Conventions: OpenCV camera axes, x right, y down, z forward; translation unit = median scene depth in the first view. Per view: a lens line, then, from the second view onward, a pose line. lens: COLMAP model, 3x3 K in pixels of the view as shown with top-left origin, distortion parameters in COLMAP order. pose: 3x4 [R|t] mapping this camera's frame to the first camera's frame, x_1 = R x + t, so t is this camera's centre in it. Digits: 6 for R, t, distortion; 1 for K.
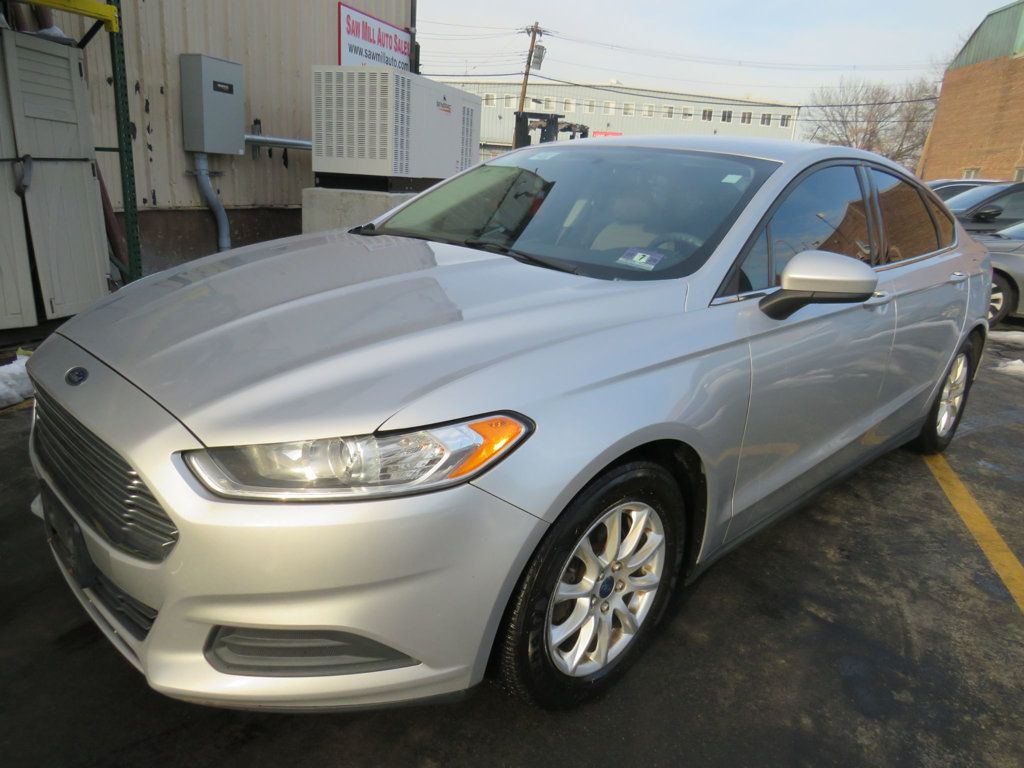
lens RADIAL K [[760.5, 0, 494.3], [0, 760.5, 387.0], [0, 0, 1]] dist [-0.016914, 0.006048]
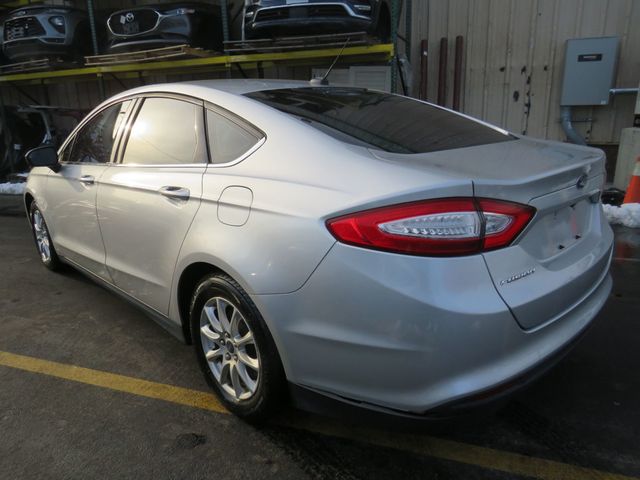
lens RADIAL K [[475.3, 0, 309.0], [0, 475.3, 241.9], [0, 0, 1]] dist [-0.016914, 0.006048]
pose [[-0.044031, 0.207310, -0.977284, 0.907626], [-0.248721, 0.945156, 0.211701, -0.196397], [0.967574, 0.252392, 0.009946, 0.876774]]
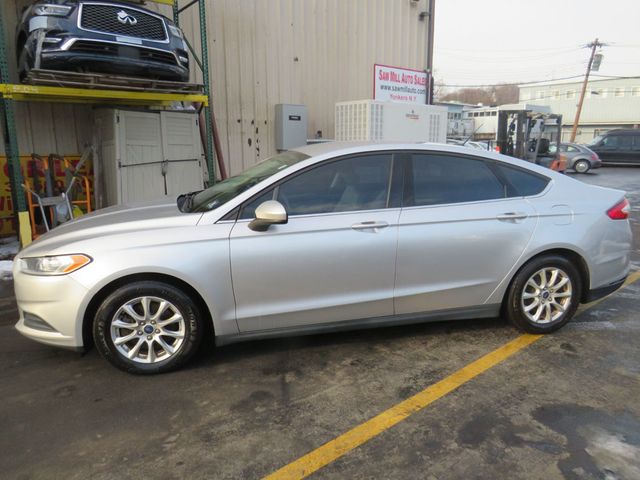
lens RADIAL K [[475.3, 0, 309.0], [0, 475.3, 241.9], [0, 0, 1]] dist [-0.016914, 0.006048]
pose [[0.840437, 0.053485, -0.539263, 0.585839], [-0.096168, 0.994043, -0.051286, -0.001618], [0.533307, 0.094963, 0.840575, -0.038710]]
